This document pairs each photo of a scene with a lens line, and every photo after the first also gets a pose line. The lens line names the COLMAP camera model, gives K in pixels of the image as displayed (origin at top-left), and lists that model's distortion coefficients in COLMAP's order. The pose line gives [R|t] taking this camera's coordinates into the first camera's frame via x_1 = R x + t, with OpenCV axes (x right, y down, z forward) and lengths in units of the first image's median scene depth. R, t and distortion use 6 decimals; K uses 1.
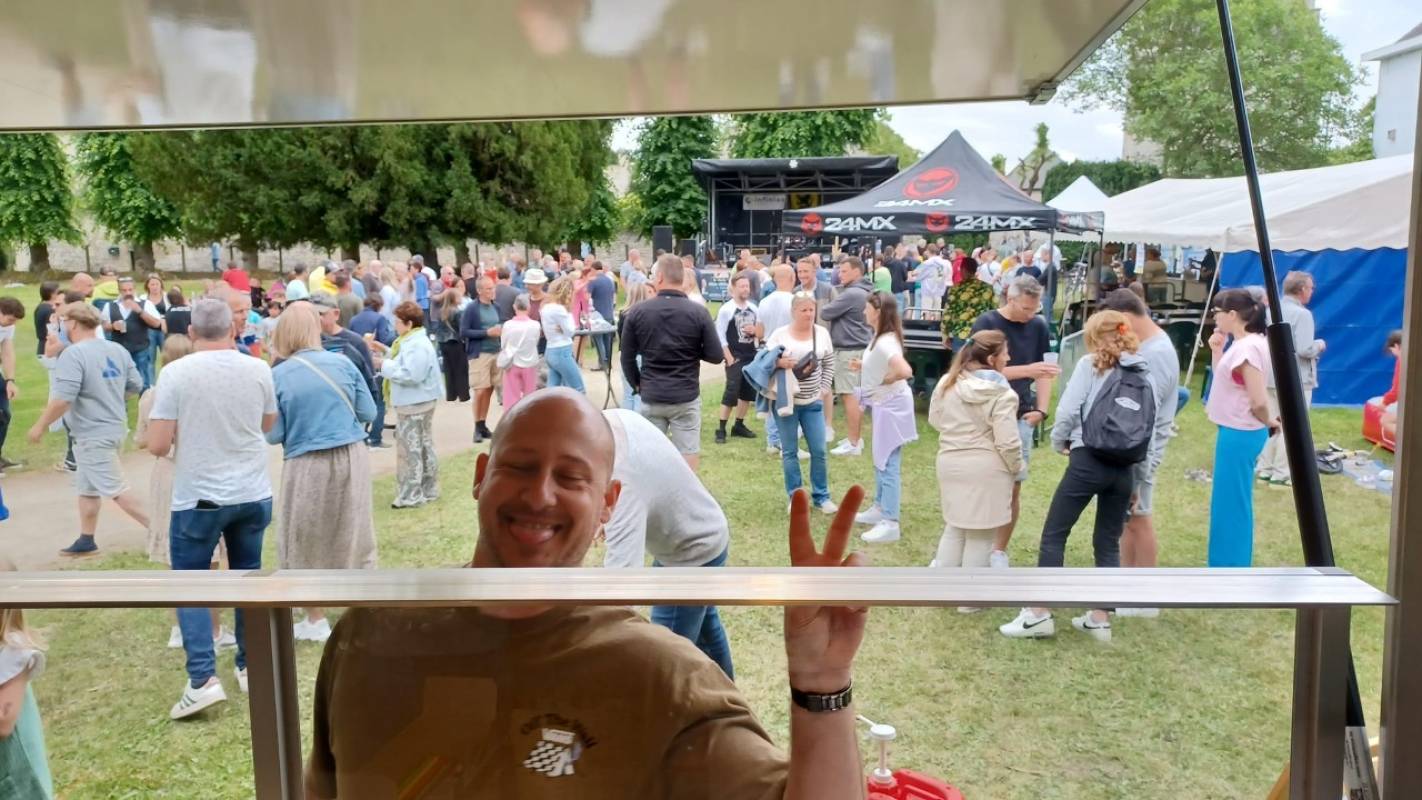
lens RADIAL K [[1037.2, 0, 733.6], [0, 1037.2, 426.5], [0, 0, 1]] dist [0.074063, -0.062649]
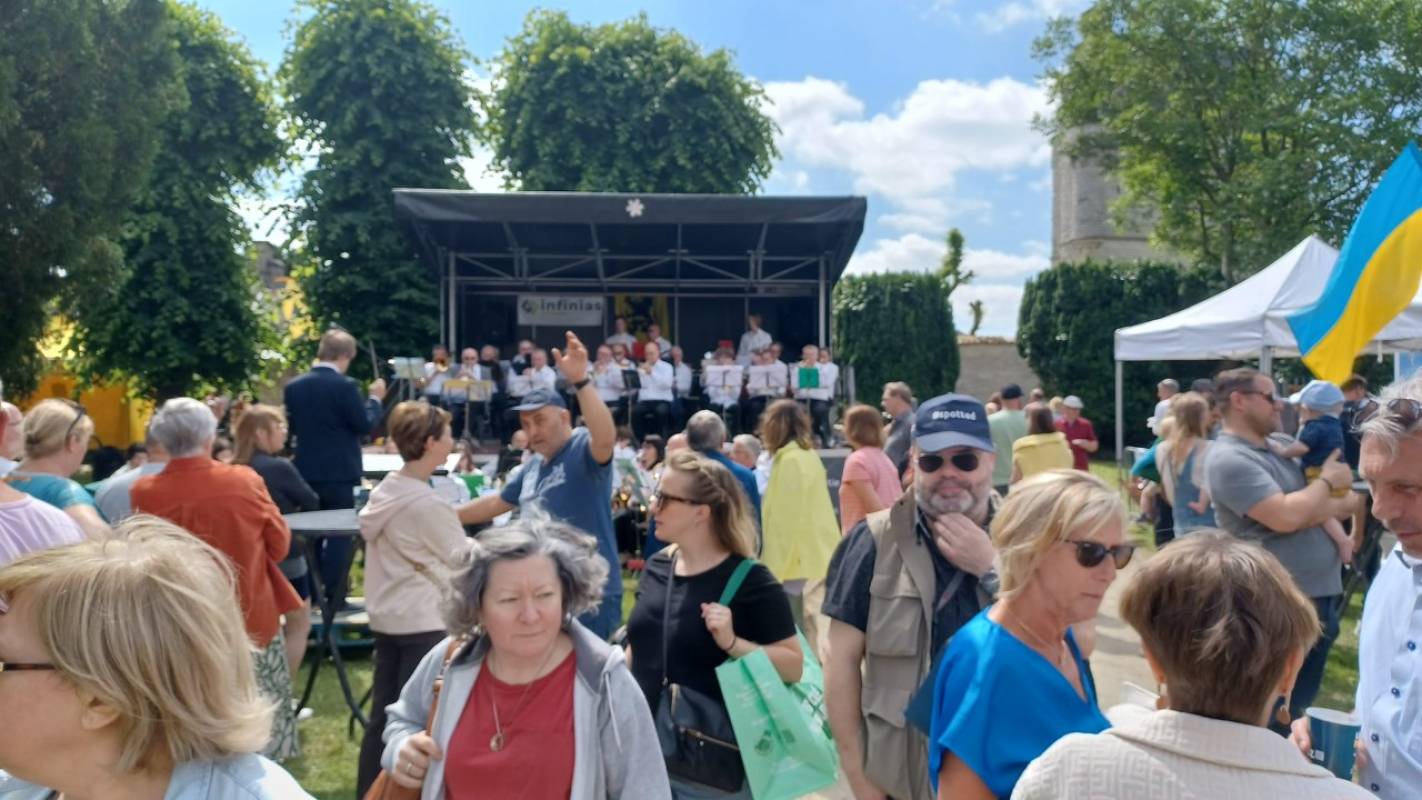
lens RADIAL K [[1037.2, 0, 733.6], [0, 1037.2, 426.5], [0, 0, 1]] dist [0.074063, -0.062649]
pose [[0.978279, 0.002801, 0.207276, 0.010964], [0.027456, 0.989349, -0.142951, -0.130844], [-0.205468, 0.145537, 0.967782, 0.768574]]
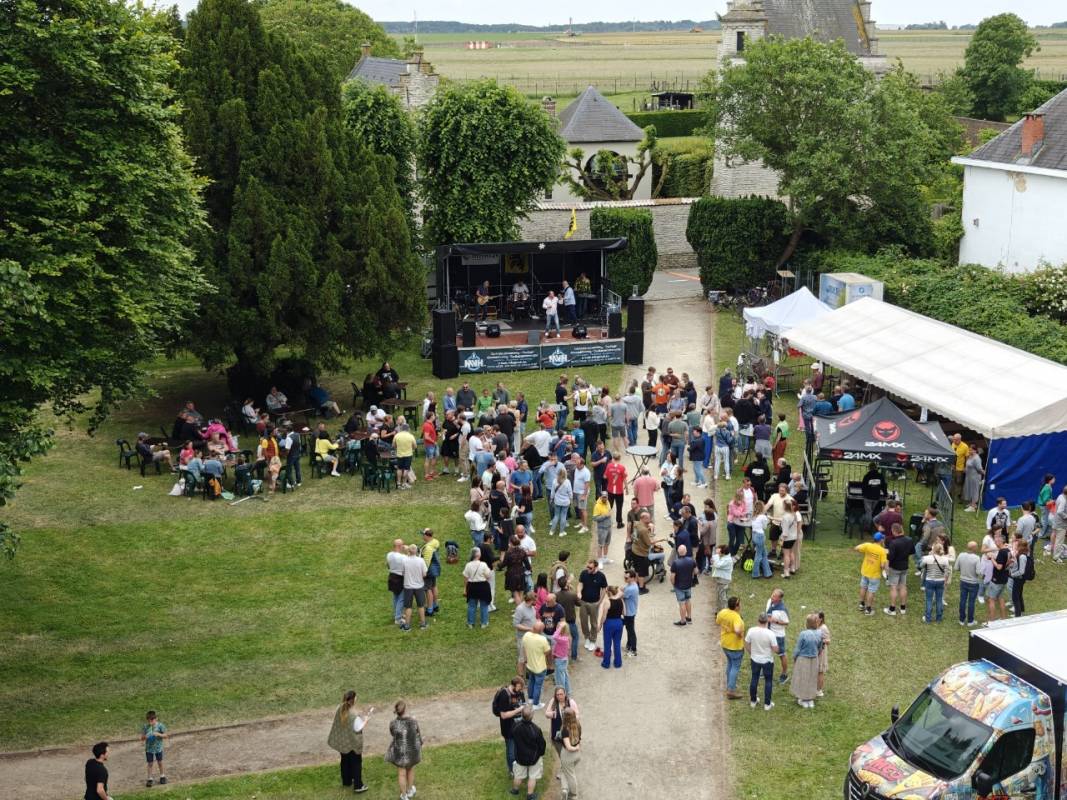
lens RADIAL K [[1449.8, 0, 530.2], [0, 1449.8, 433.2], [0, 0, 1]] dist [0.281375, -1.305522]
pose [[0.938128, -0.092232, 0.333779, -0.687154], [0.065393, 0.993720, 0.090795, -0.252469], [-0.340057, -0.063350, 0.938268, -0.719281]]
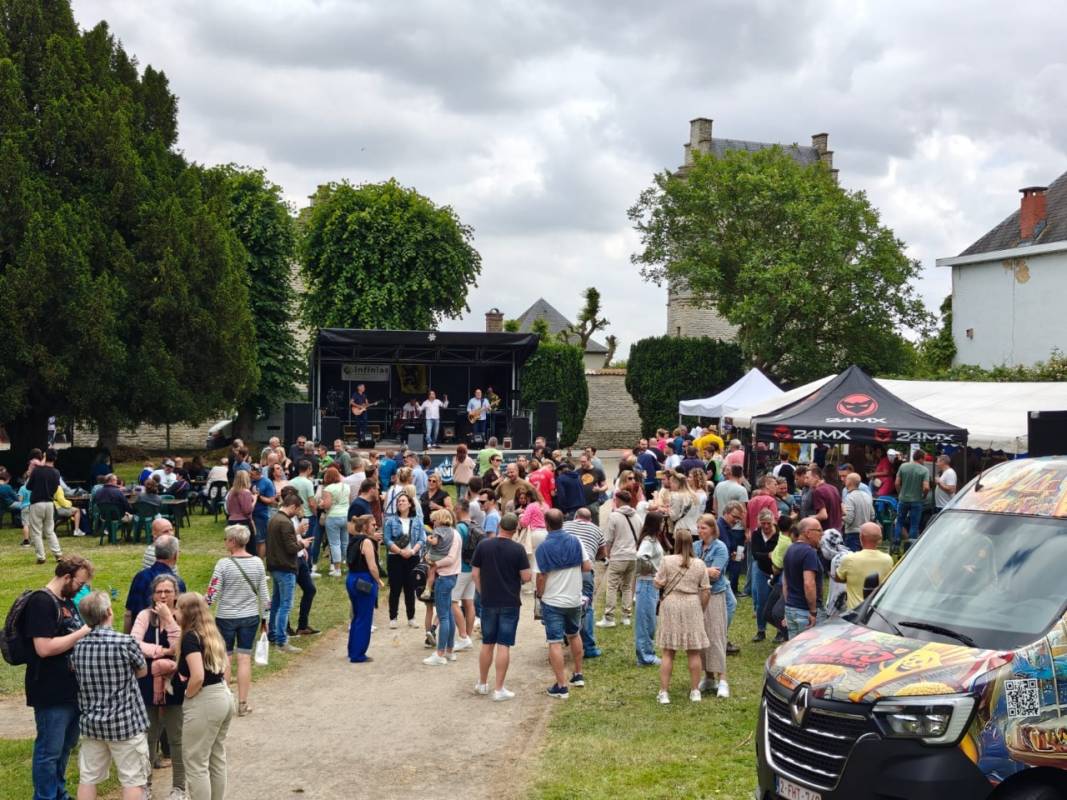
lens RADIAL K [[1449.8, 0, 530.2], [0, 1449.8, 433.2], [0, 0, 1]] dist [0.281375, -1.305522]
pose [[0.936974, 0.004822, 0.349366, -0.416245], [0.046832, 0.989149, -0.139251, 0.025373], [-0.346247, 0.146836, 0.926581, -0.301957]]
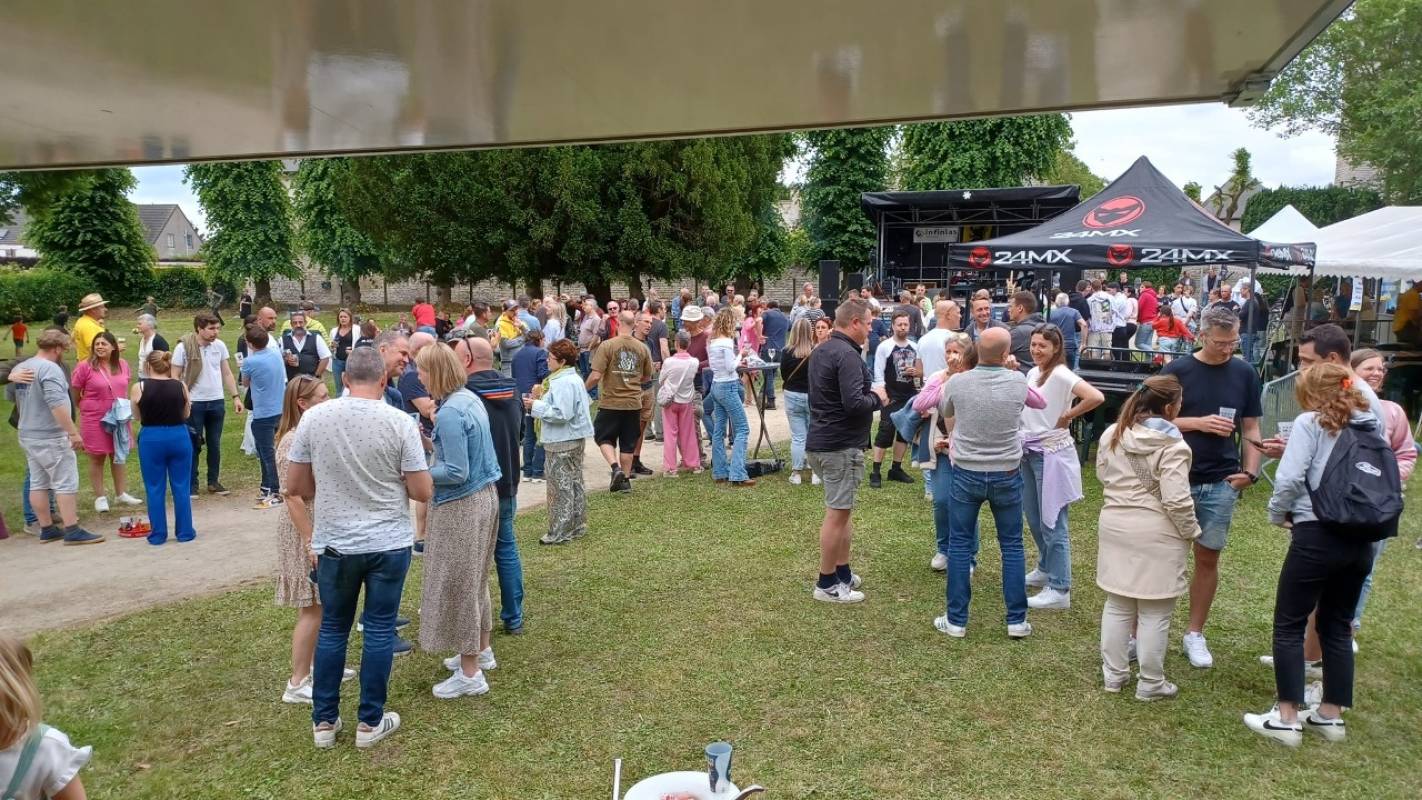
lens RADIAL K [[1037.2, 0, 733.6], [0, 1037.2, 426.5], [0, 0, 1]] dist [0.074063, -0.062649]
pose [[0.986956, 0.022670, -0.159385, 0.004035], [-0.027661, 0.999192, -0.029163, -0.003515], [0.158595, 0.033192, 0.986786, 0.015749]]
